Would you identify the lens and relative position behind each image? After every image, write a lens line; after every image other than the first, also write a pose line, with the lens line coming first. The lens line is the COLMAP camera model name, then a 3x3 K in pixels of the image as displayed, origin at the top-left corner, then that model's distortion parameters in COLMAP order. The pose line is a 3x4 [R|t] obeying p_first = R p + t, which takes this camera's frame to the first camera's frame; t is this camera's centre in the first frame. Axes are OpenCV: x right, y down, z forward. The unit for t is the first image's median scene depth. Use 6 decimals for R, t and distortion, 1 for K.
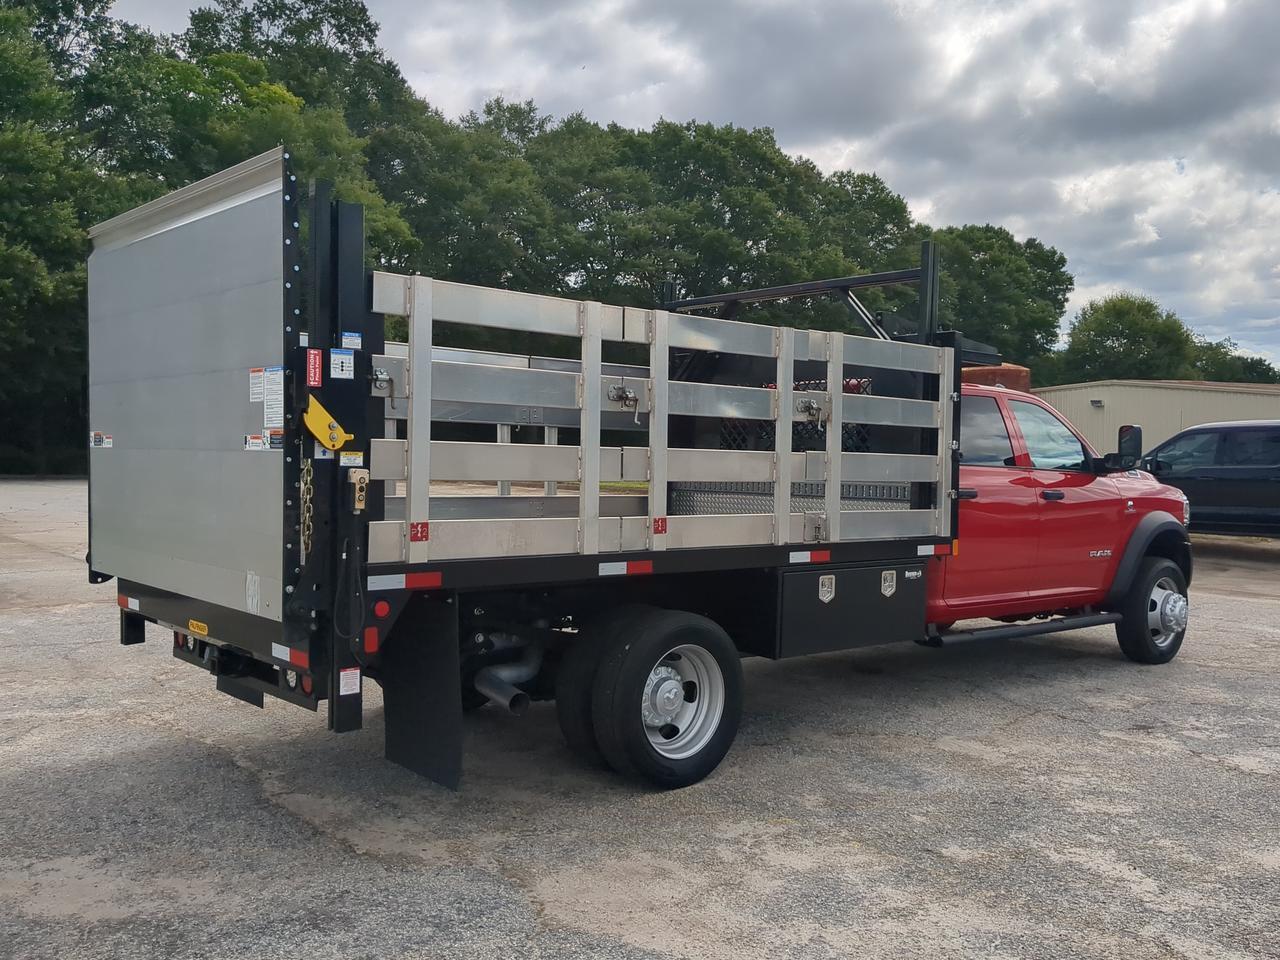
lens RADIAL K [[1180.6, 0, 640.0], [0, 1180.6, 480.0], [0, 0, 1]] dist [0.002306, -0.006828]
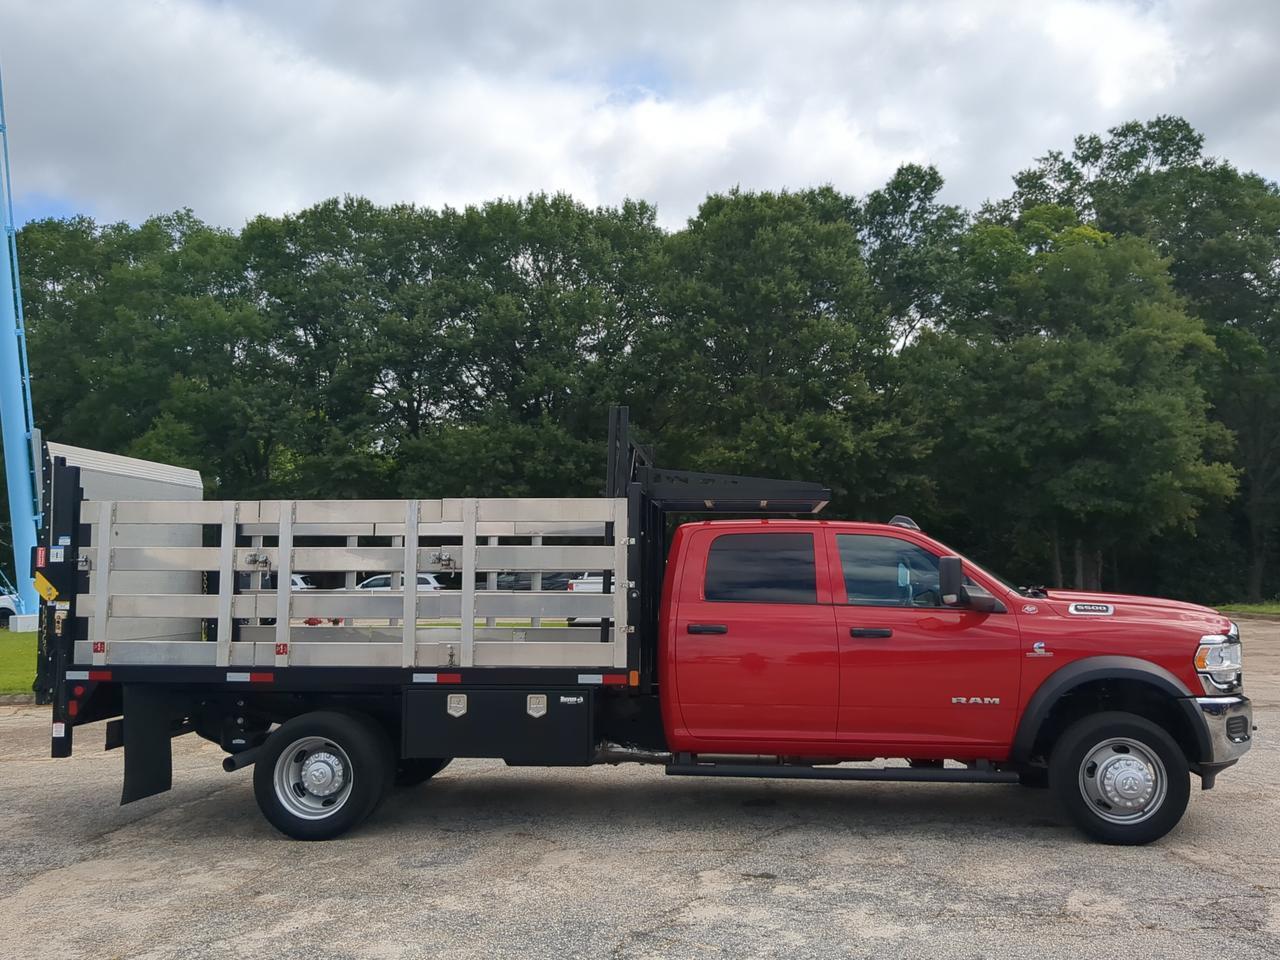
lens RADIAL K [[1180.6, 0, 640.0], [0, 1180.6, 480.0], [0, 0, 1]] dist [0.002306, -0.006828]
pose [[0.689771, -0.080264, -0.719565, 1.470539], [0.000483, 0.993887, -0.110400, -0.007488], [0.724028, 0.075803, 0.685593, 0.328801]]
